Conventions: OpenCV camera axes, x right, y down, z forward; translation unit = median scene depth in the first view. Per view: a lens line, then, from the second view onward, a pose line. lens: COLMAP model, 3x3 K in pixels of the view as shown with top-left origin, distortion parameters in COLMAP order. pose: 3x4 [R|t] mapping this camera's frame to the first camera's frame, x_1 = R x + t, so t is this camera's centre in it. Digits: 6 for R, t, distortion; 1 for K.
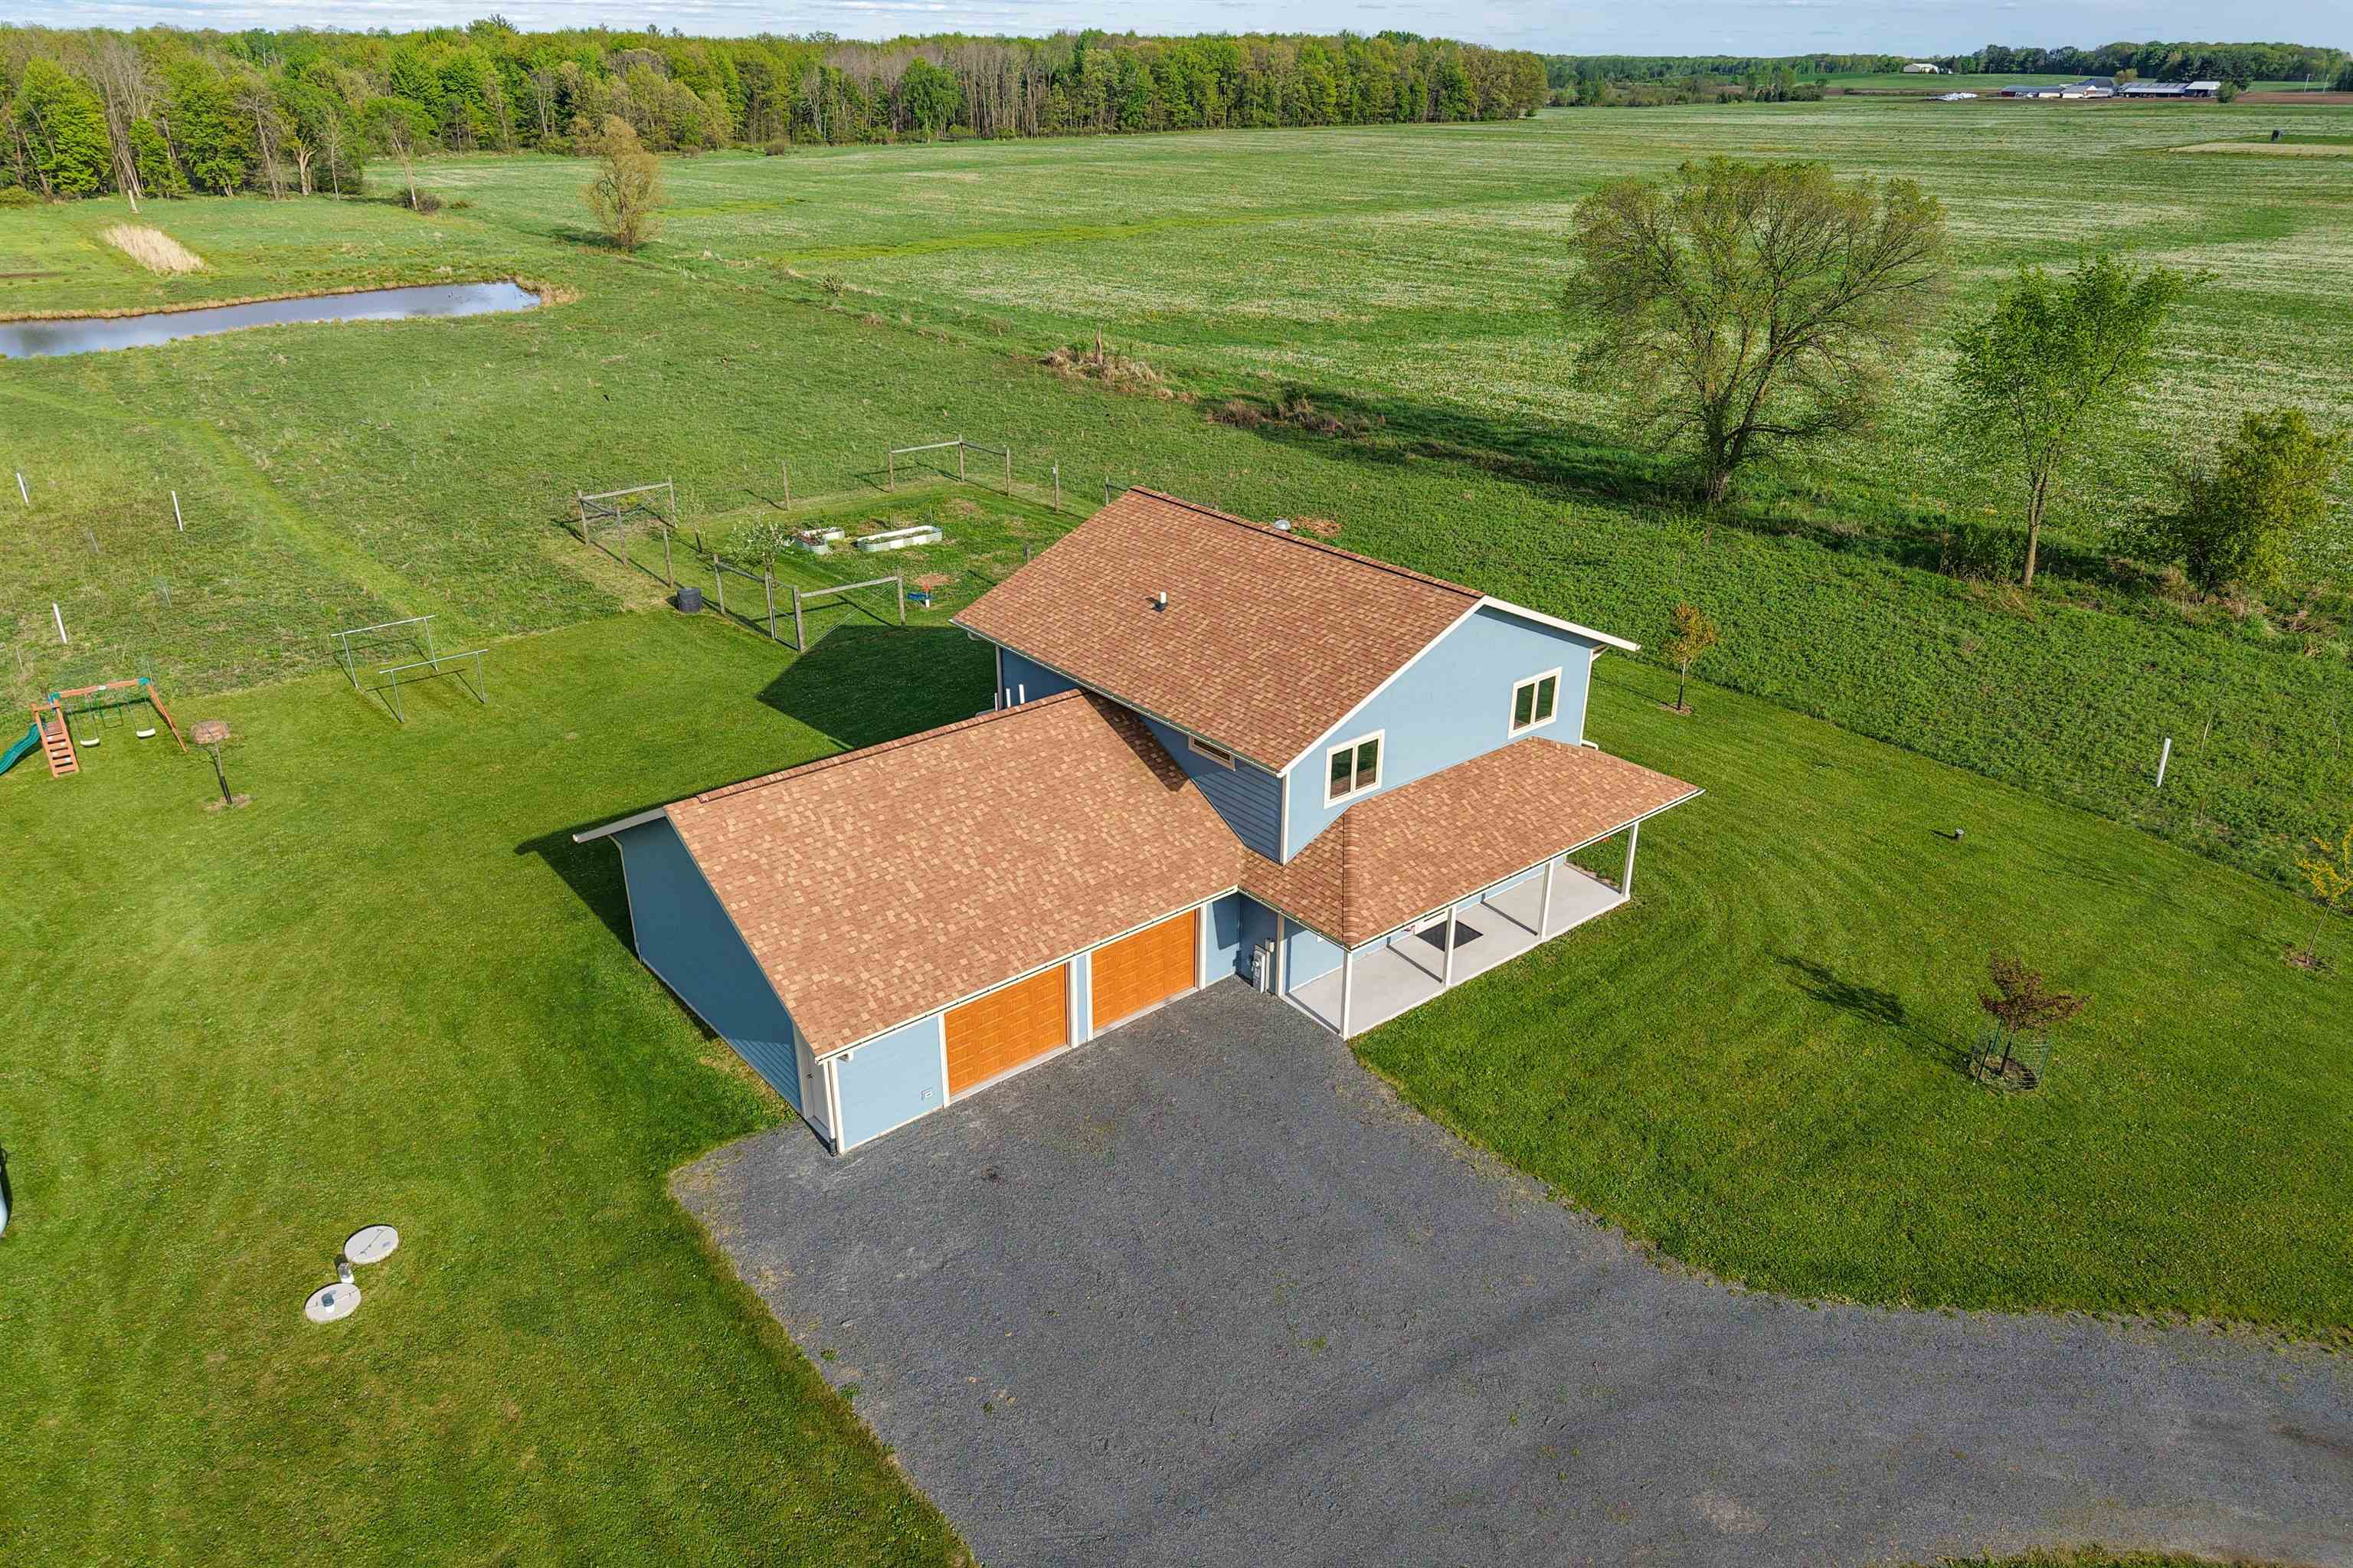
lens RADIAL K [[1571.4, 0, 1189.3], [0, 1571.4, 778.8], [0, 0, 1]] dist [0.036401, -0.043168]
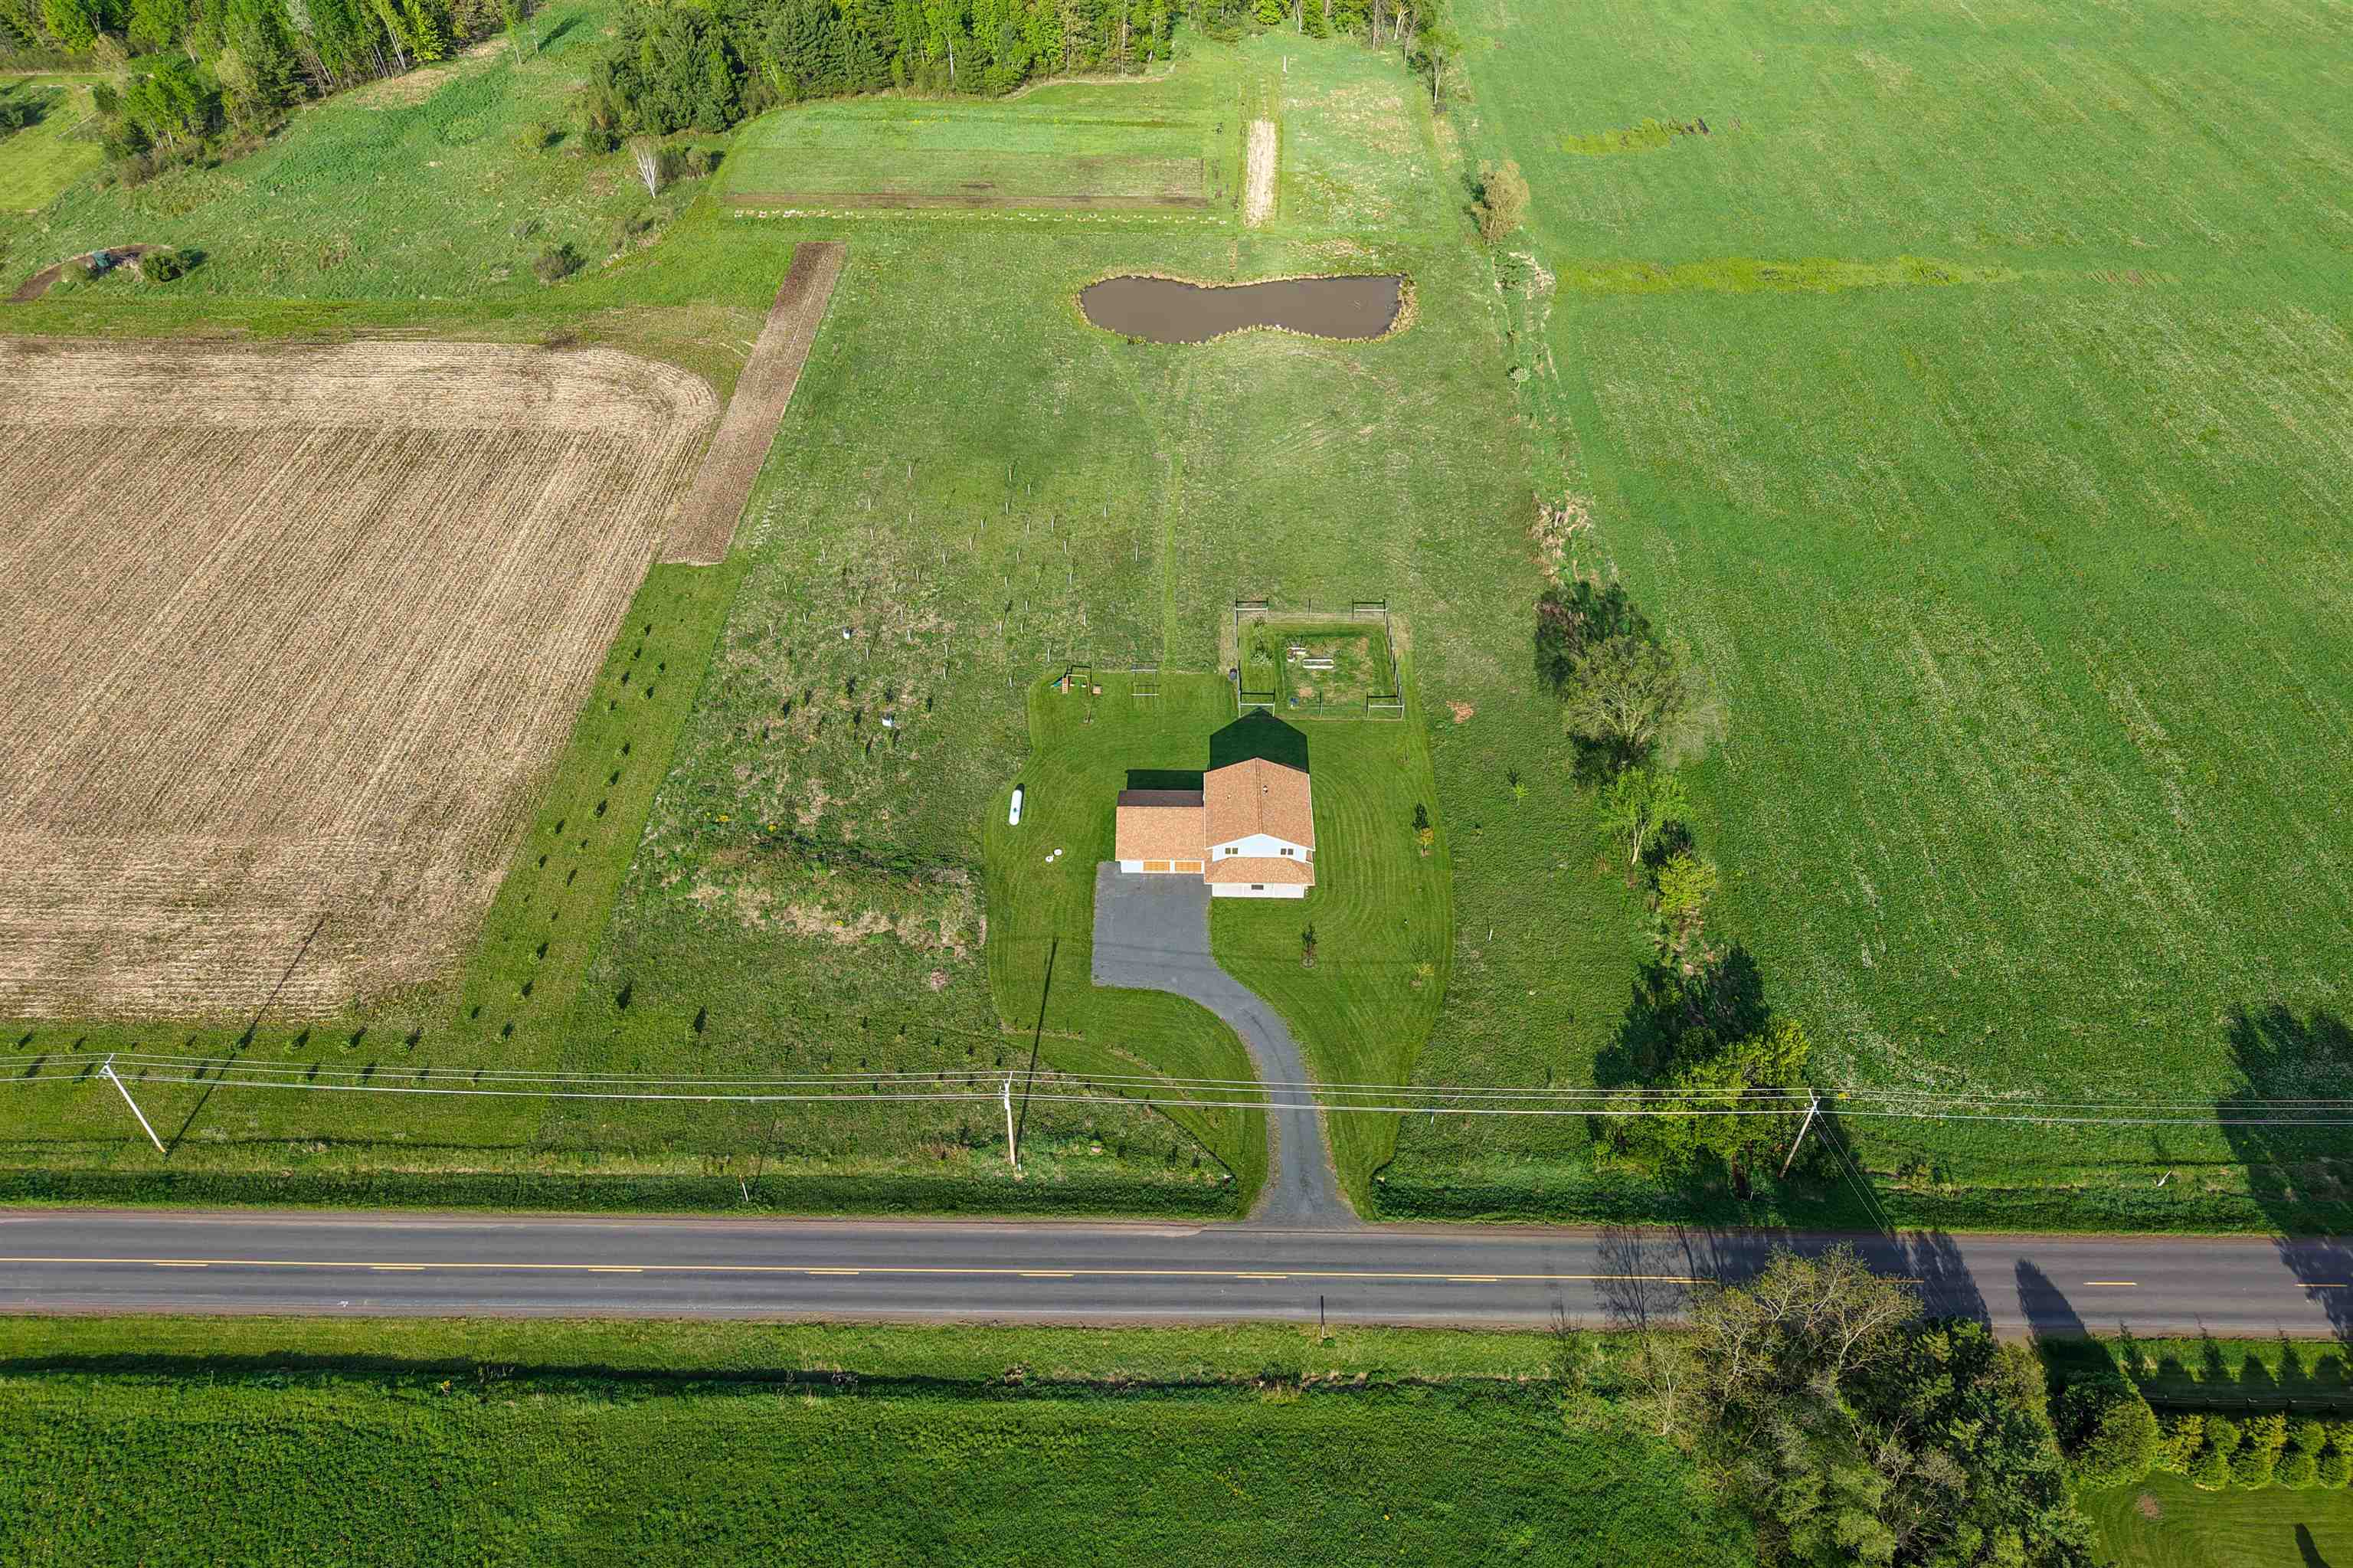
lens RADIAL K [[1571.4, 0, 1189.3], [0, 1571.4, 778.8], [0, 0, 1]] dist [0.036401, -0.043168]
pose [[0.763198, 0.442189, -0.471166, 2.135106], [-0.274453, 0.881965, 0.383163, -1.976487], [0.584983, -0.163117, 0.794474, -2.865409]]
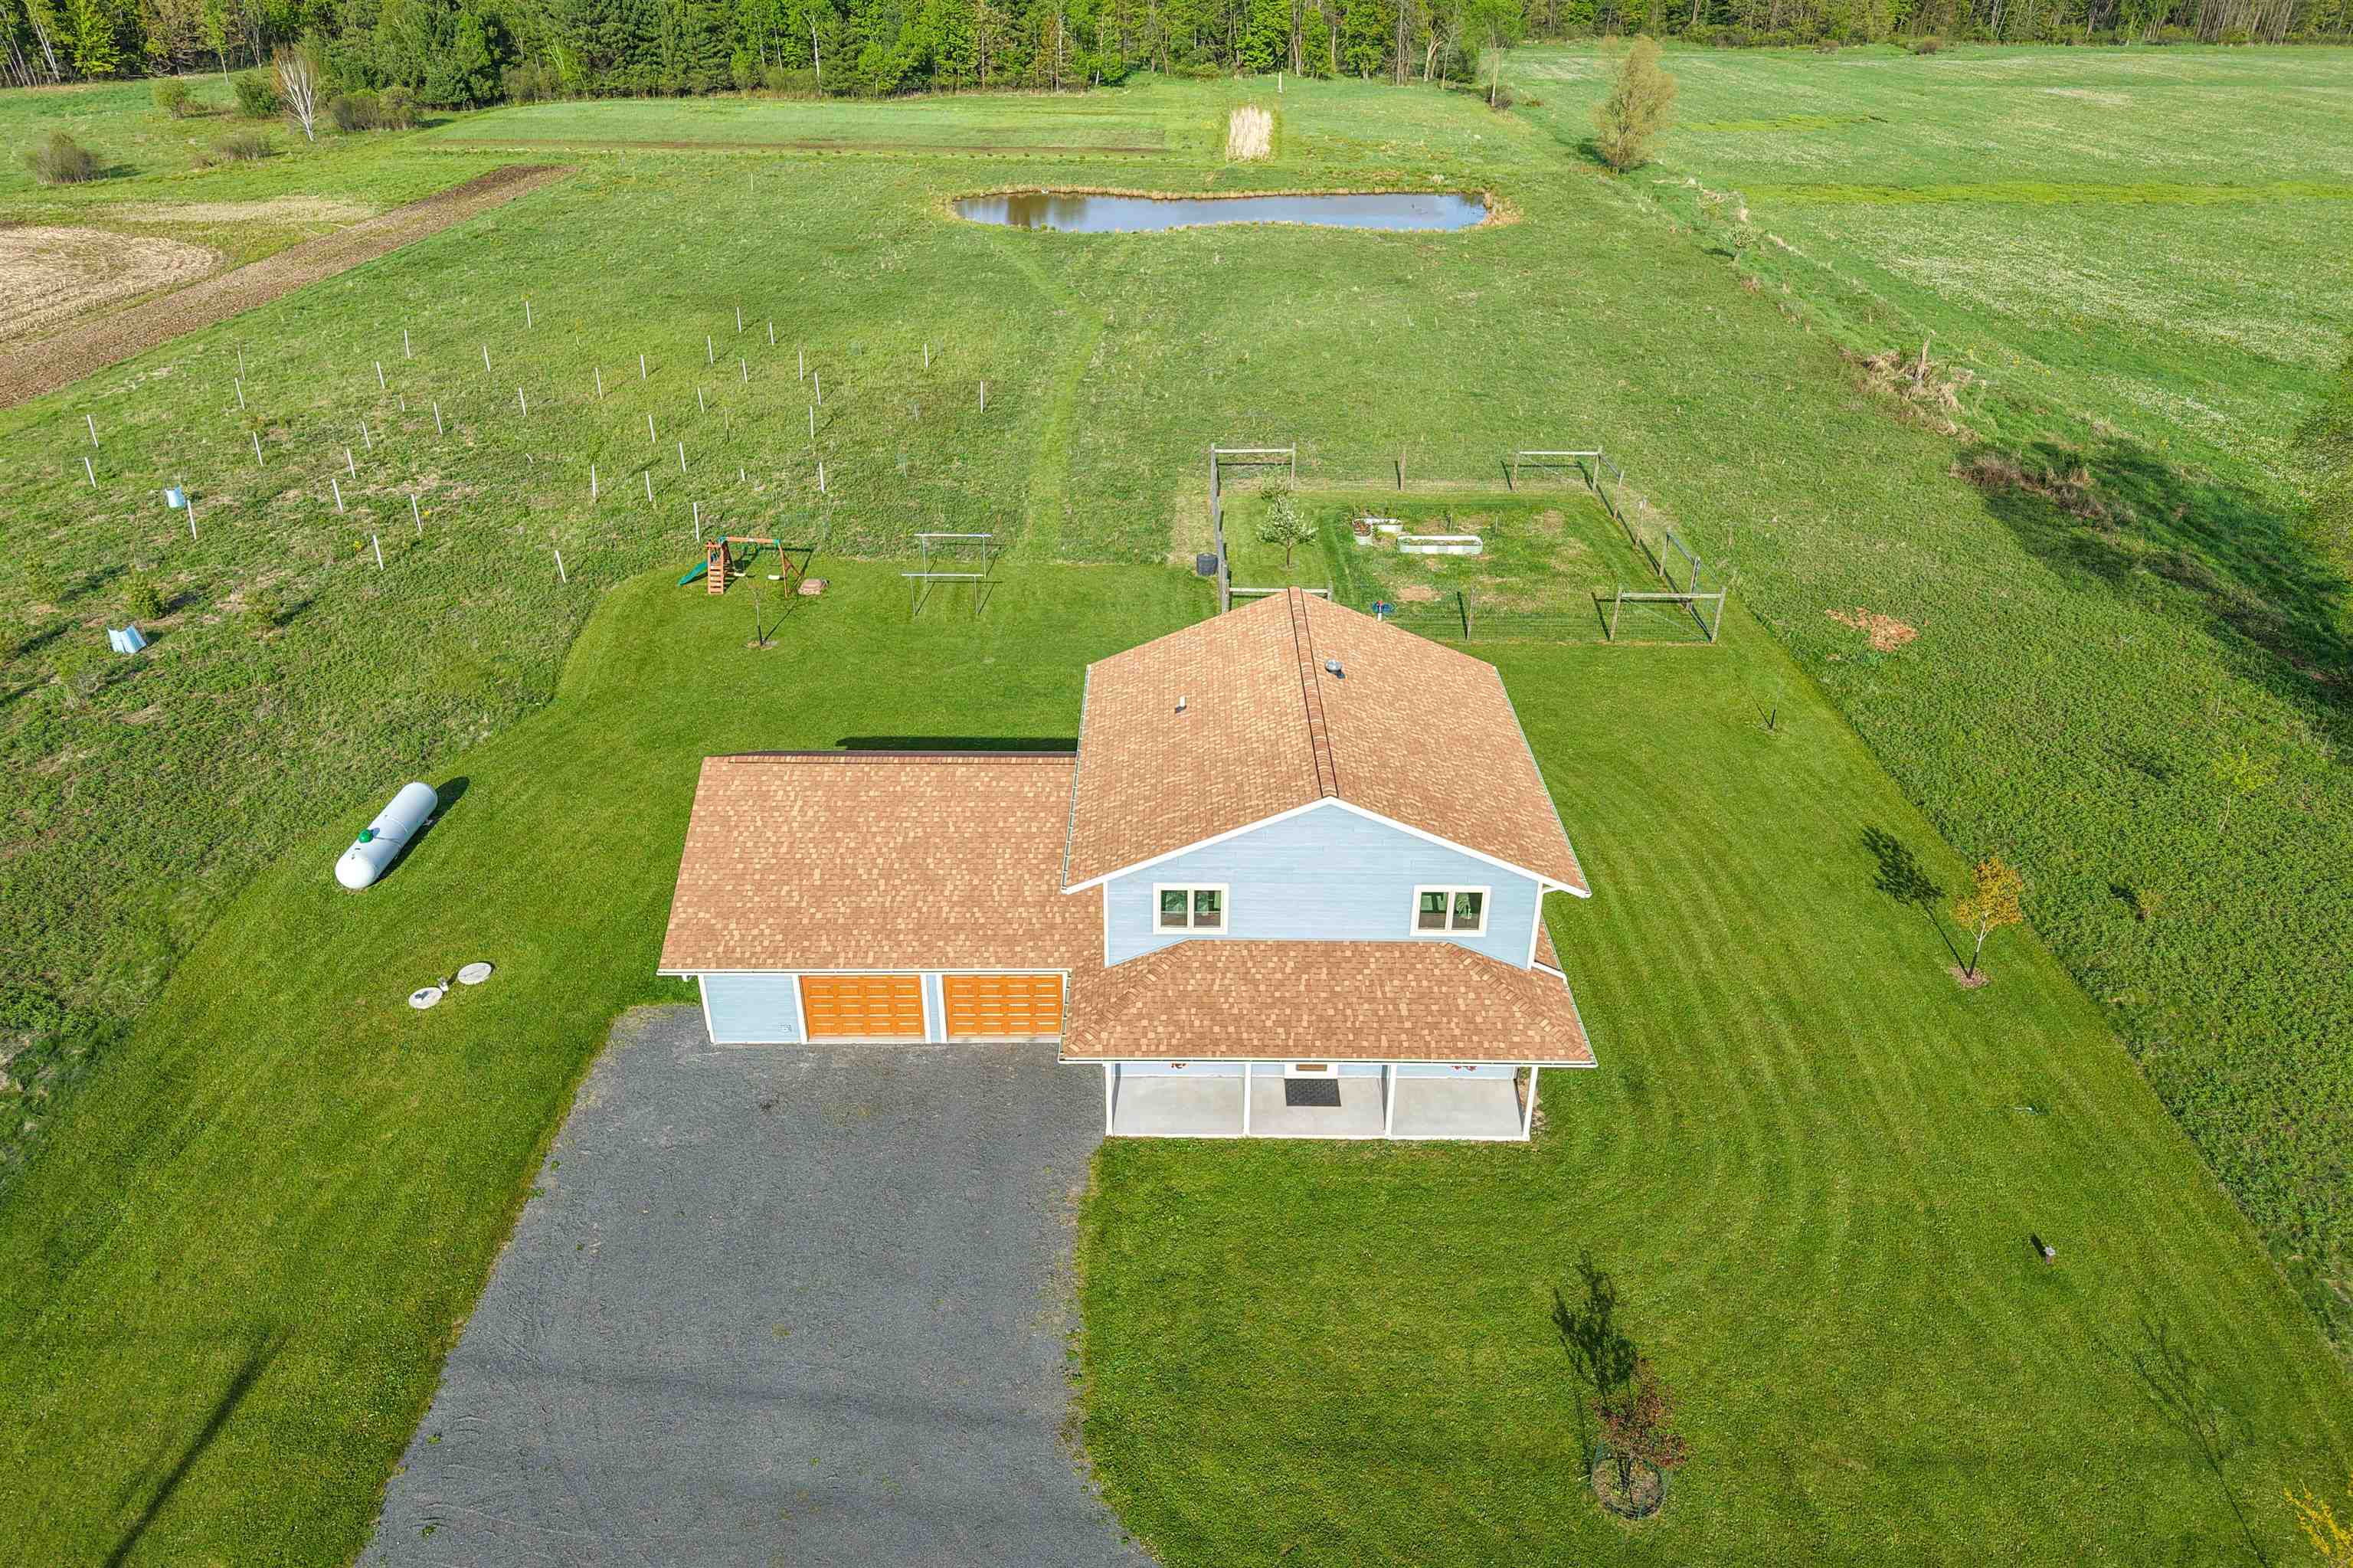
lens RADIAL K [[1571.4, 0, 1189.3], [0, 1571.4, 778.8], [0, 0, 1]] dist [0.036401, -0.043168]
pose [[0.768533, 0.309437, -0.560005, 0.637421], [-0.268253, 0.950461, 0.157046, -0.244248], [0.580859, 0.029528, 0.813469, 0.108939]]
